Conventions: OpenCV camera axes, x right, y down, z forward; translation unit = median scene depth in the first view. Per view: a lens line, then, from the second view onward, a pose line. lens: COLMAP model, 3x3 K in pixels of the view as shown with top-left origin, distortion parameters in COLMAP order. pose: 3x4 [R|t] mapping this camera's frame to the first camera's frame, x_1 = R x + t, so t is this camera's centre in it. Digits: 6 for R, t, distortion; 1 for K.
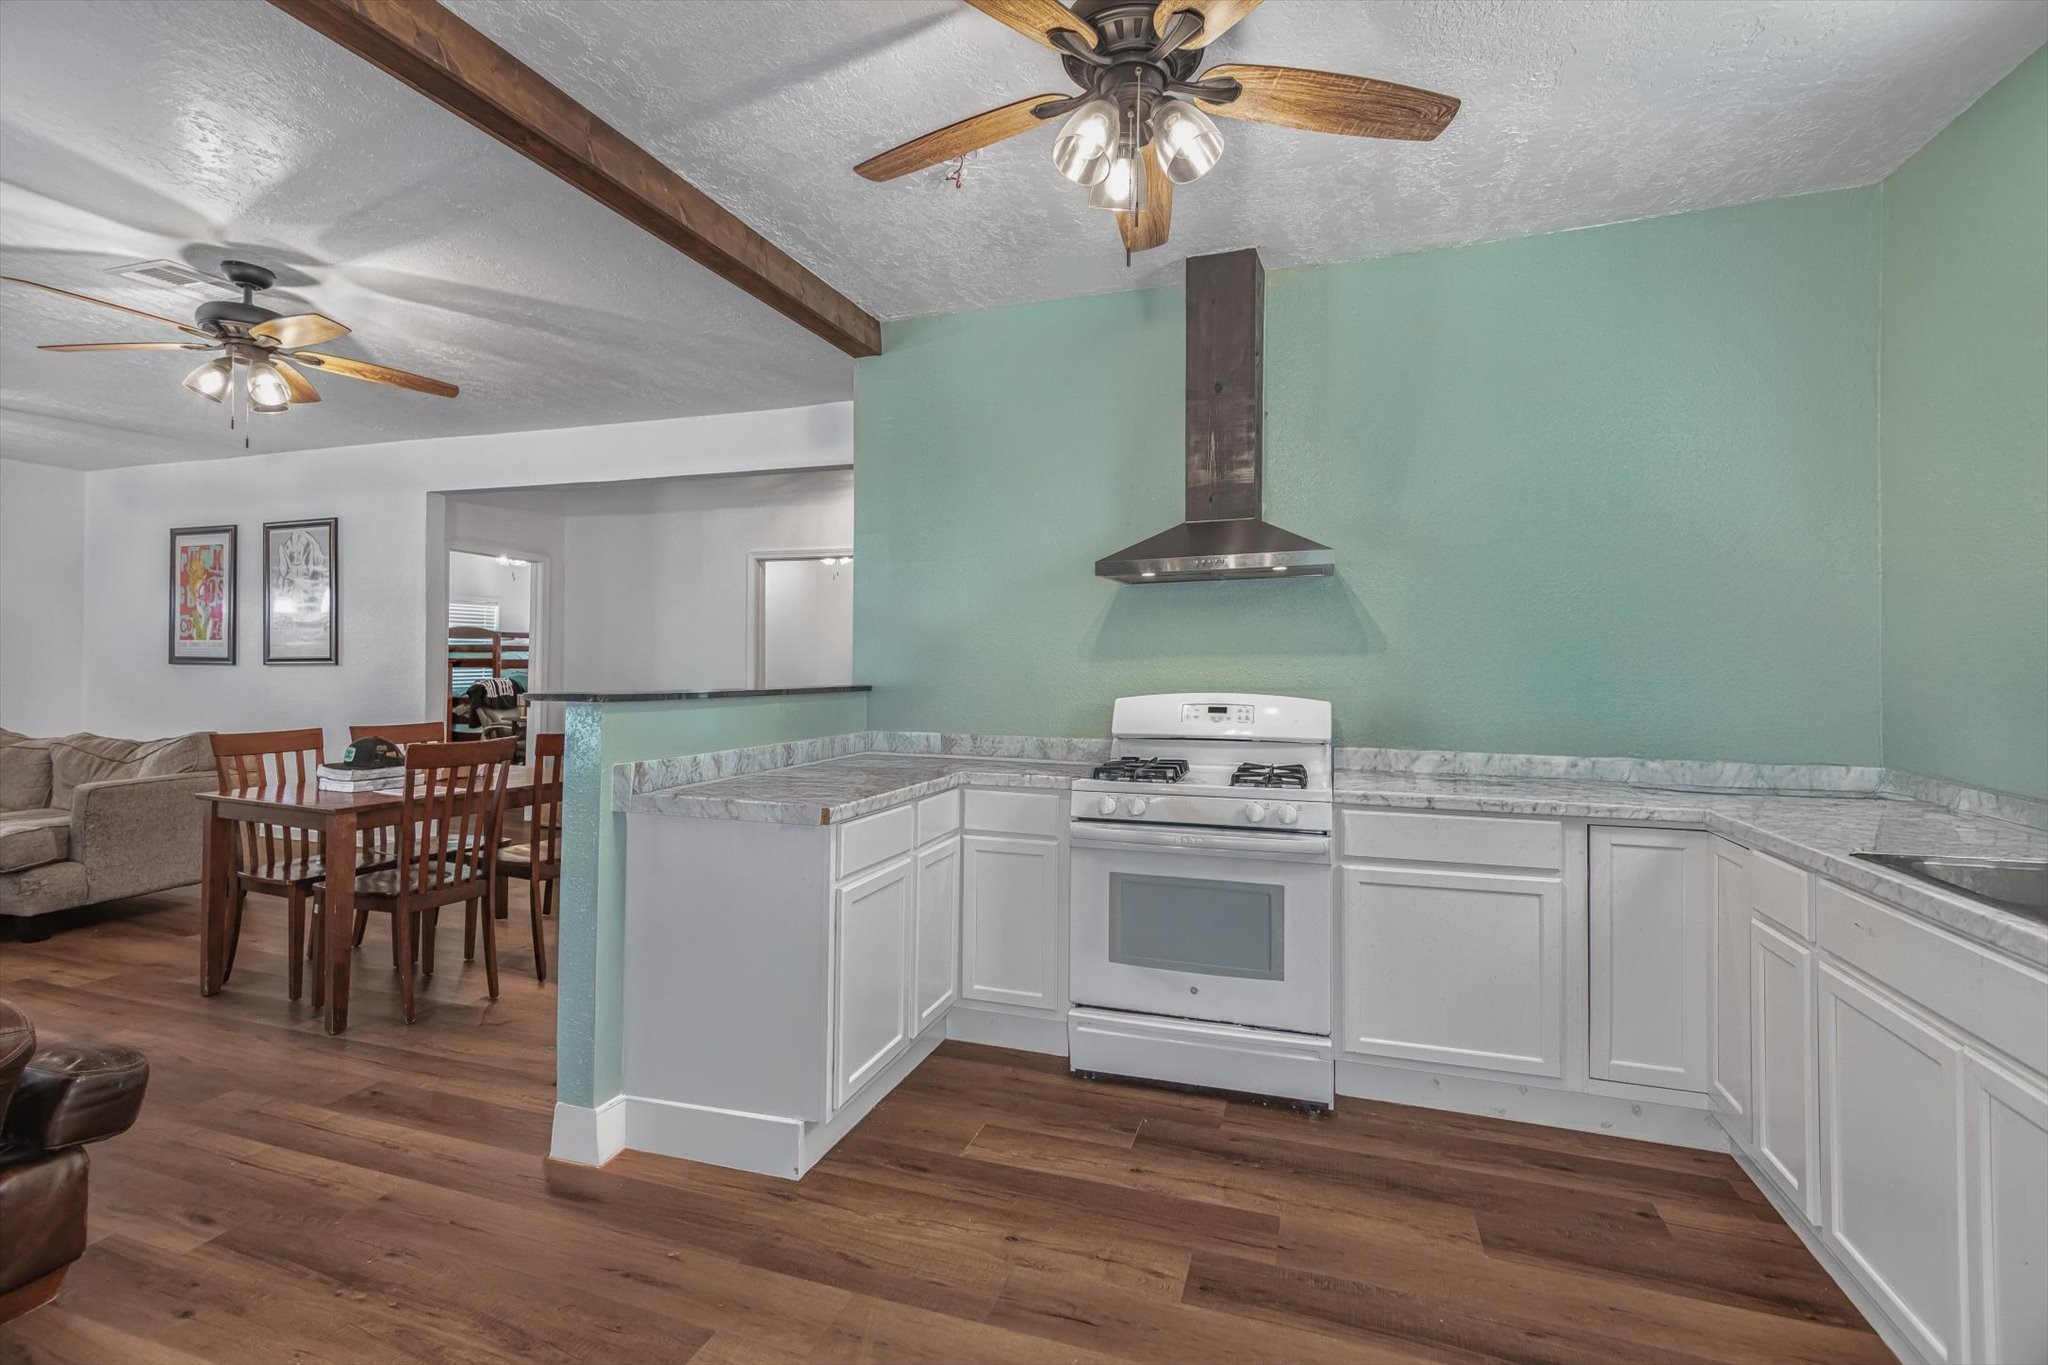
lens RADIAL K [[915.2, 0, 1022.5], [0, 915.2, 633.1], [0, 0, 1]] dist [0.000623, -0.000202]
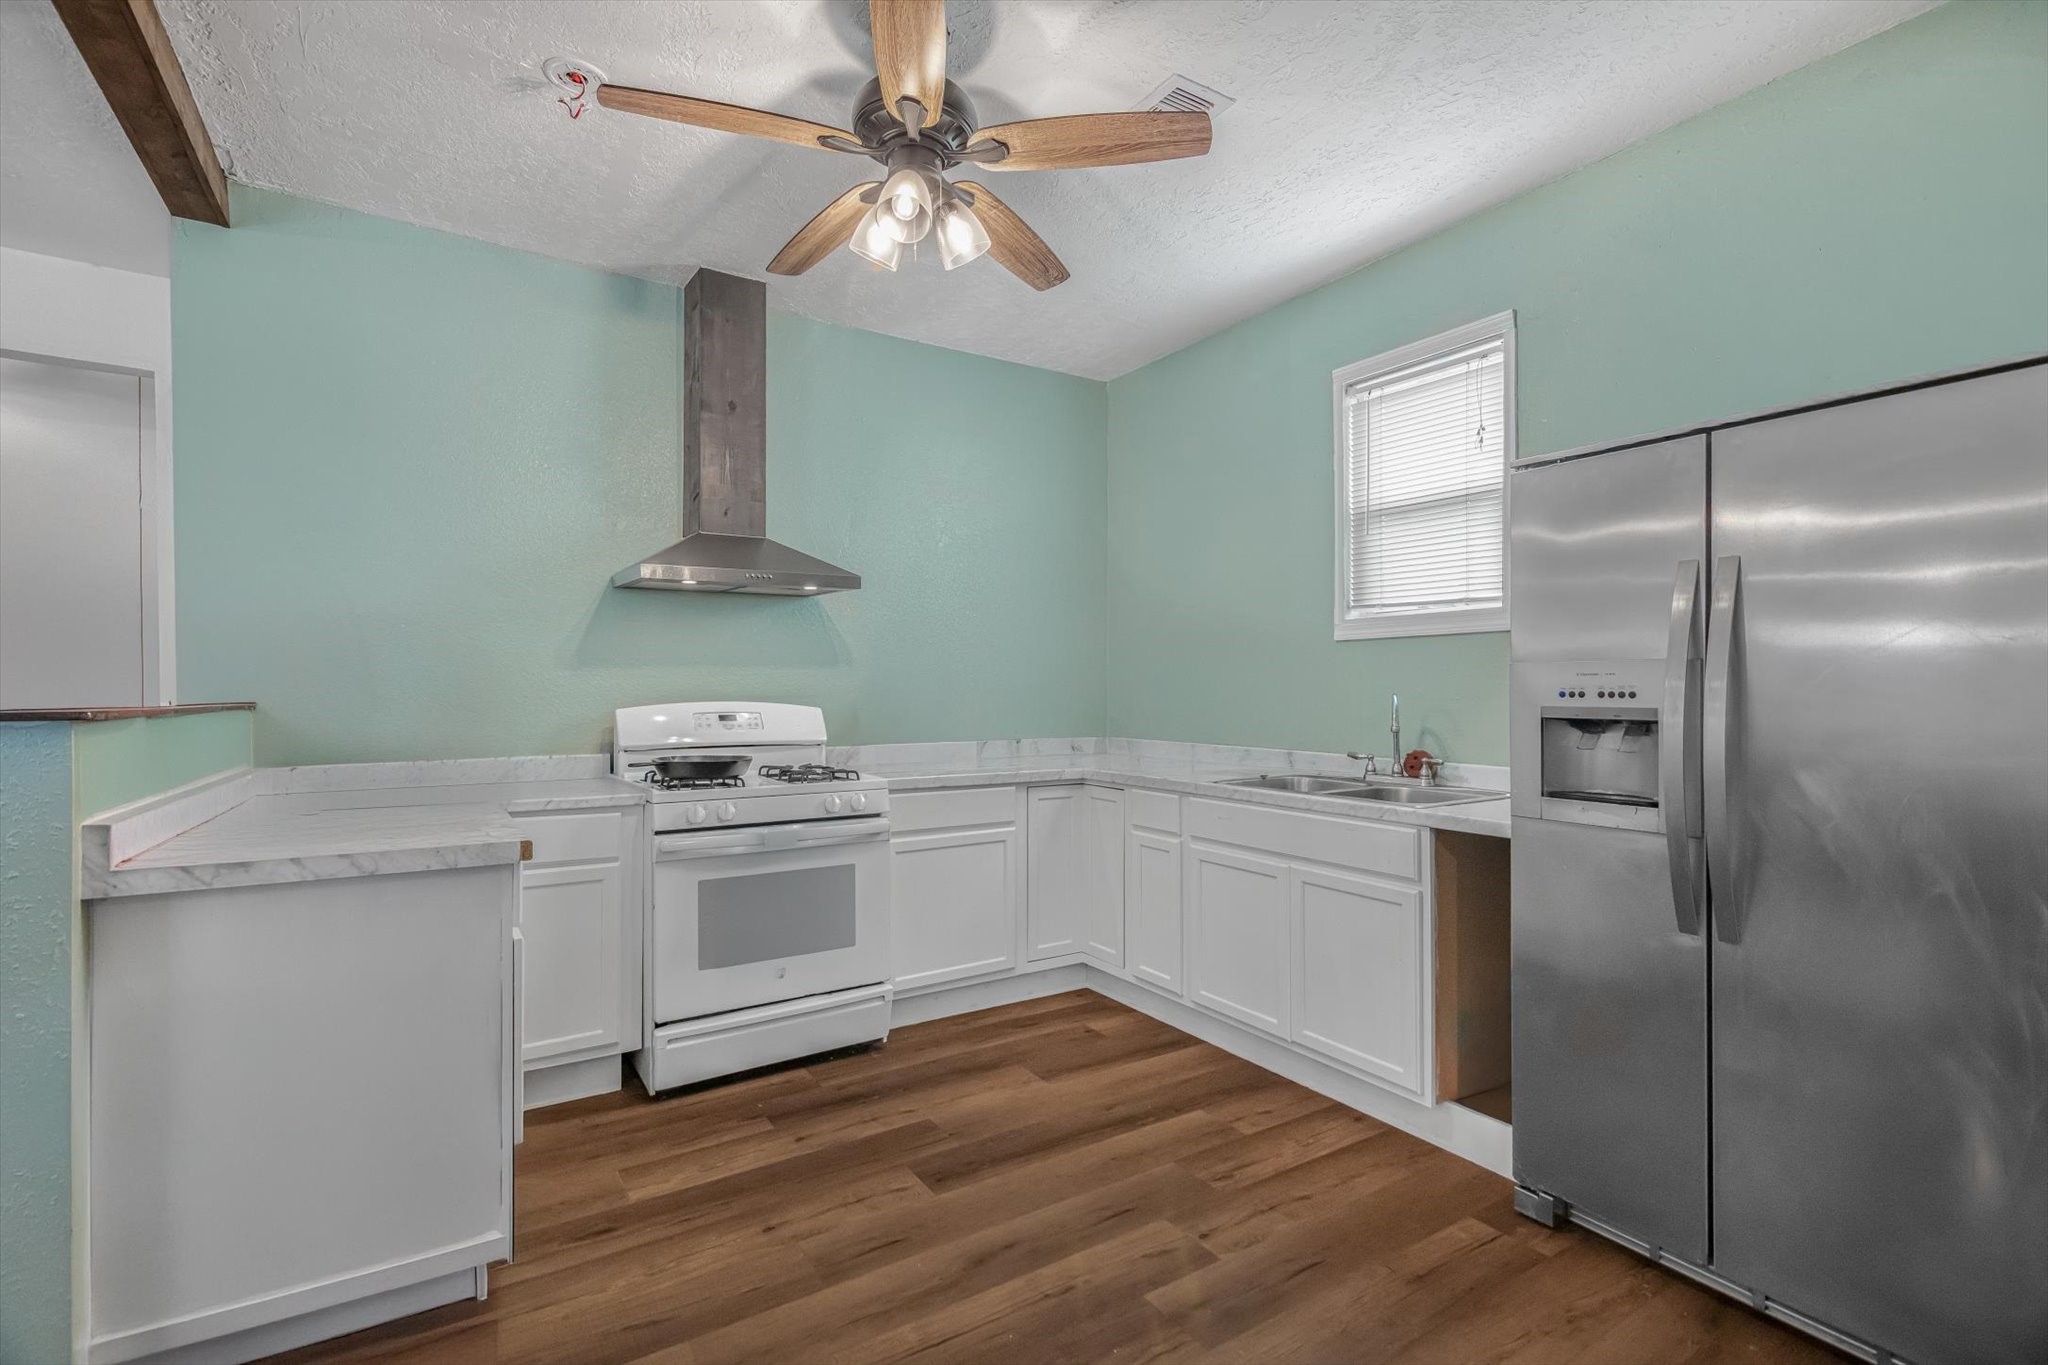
lens RADIAL K [[913.1, 0, 1019.8], [0, 913.1, 670.3], [0, 0, 1]] dist [0.002071, -0.000106]
pose [[0.620999, 0.012121, 0.783718, -0.523260], [-0.030494, 0.999497, 0.008705, 0.014875], [-0.783218, -0.029304, 0.621056, 0.131306]]
